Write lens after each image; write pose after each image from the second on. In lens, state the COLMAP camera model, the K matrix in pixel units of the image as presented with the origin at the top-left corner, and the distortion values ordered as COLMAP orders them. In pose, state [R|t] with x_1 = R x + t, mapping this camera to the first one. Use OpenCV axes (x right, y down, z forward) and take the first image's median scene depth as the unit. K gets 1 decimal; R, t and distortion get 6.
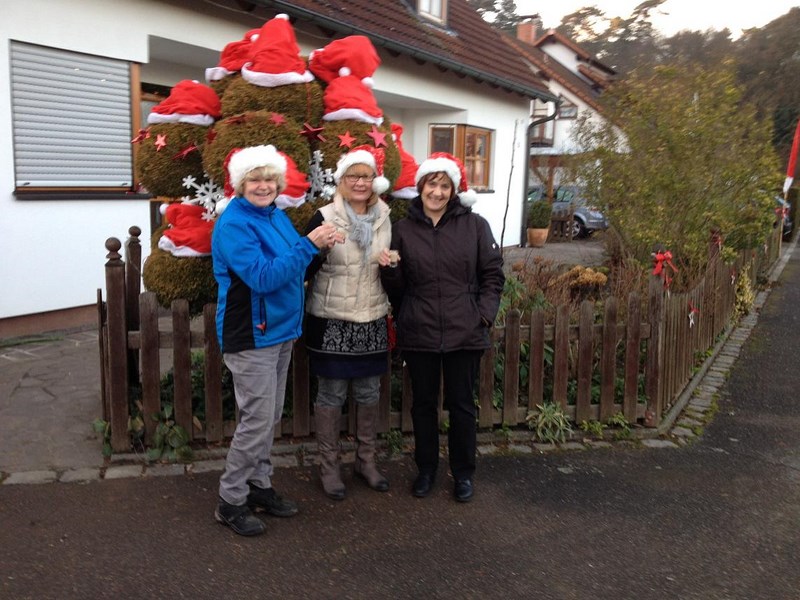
lens RADIAL K [[769.8, 0, 403.2], [0, 769.8, 300.5], [0, 0, 1]] dist [0.181322, -0.398755]
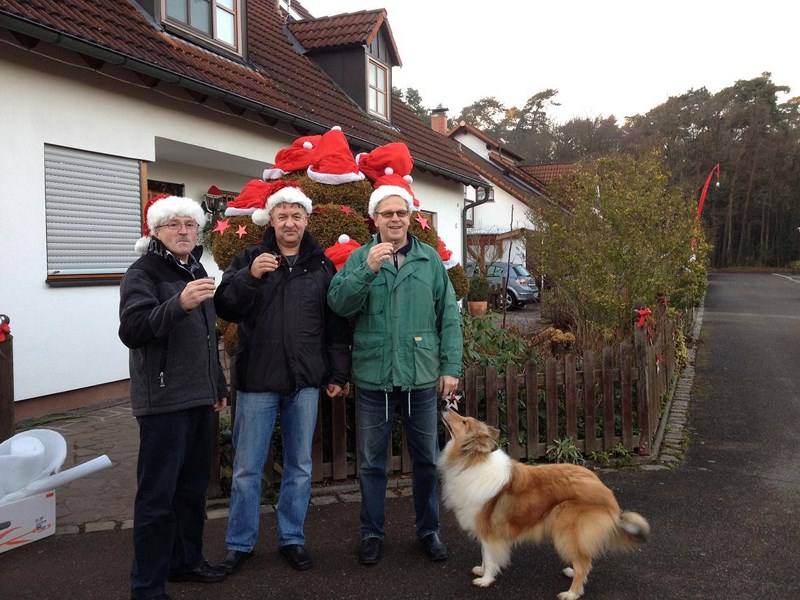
lens RADIAL K [[769.8, 0, 403.2], [0, 769.8, 300.5], [0, 0, 1]] dist [0.181322, -0.398755]
pose [[0.992550, -0.035691, 0.116491, -0.118401], [0.047577, 0.993758, -0.100905, 0.019885], [-0.112163, 0.105695, 0.988053, -0.109059]]
